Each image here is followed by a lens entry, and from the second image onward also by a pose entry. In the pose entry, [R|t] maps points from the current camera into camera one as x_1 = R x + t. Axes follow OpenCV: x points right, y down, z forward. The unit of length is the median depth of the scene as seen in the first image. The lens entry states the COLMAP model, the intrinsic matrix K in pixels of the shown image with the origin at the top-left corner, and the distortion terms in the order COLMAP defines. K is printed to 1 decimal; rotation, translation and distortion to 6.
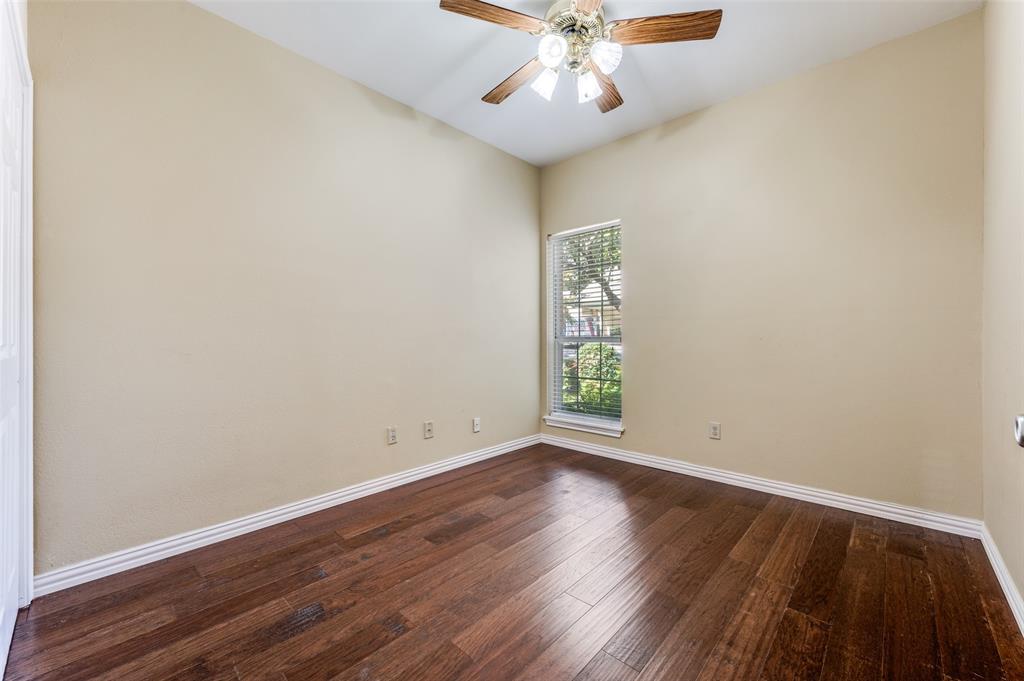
lens RADIAL K [[406.0, 0, 514.0], [0, 406.0, 338.3], [0, 0, 1]] dist [-0.000127, 0.000028]
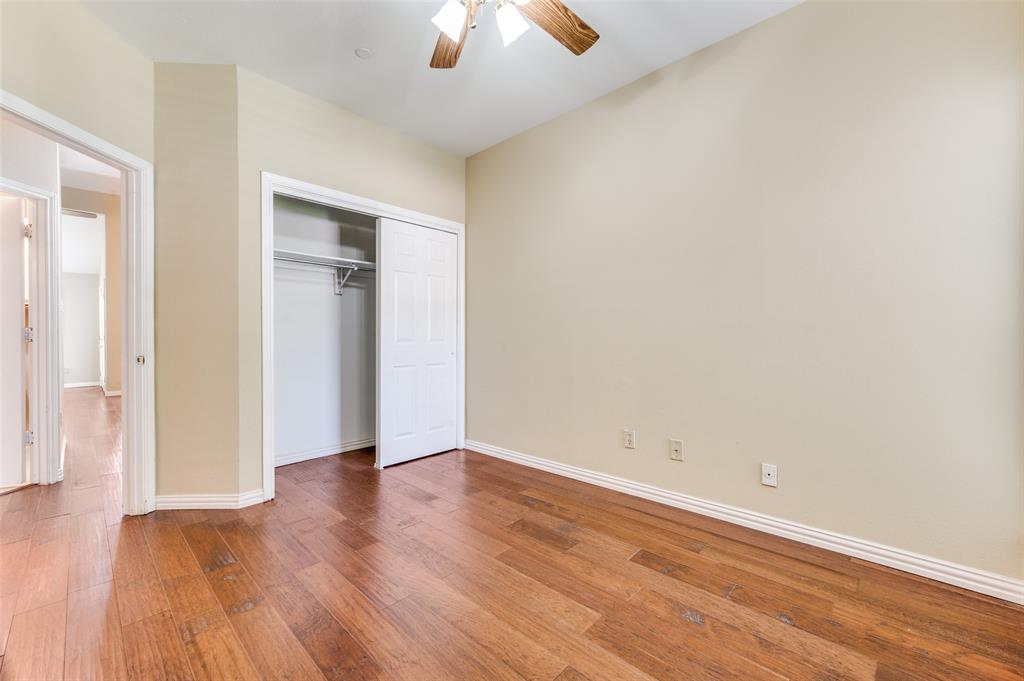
lens RADIAL K [[406.0, 0, 514.0], [0, 406.0, 338.5], [0, 0, 1]] dist [-0.000127, 0.000028]
pose [[0.003361, 0.007113, -0.999969, 0.661793], [-0.000877, 0.999974, 0.007110, -0.002905], [0.999994, 0.000853, 0.003367, 0.742835]]
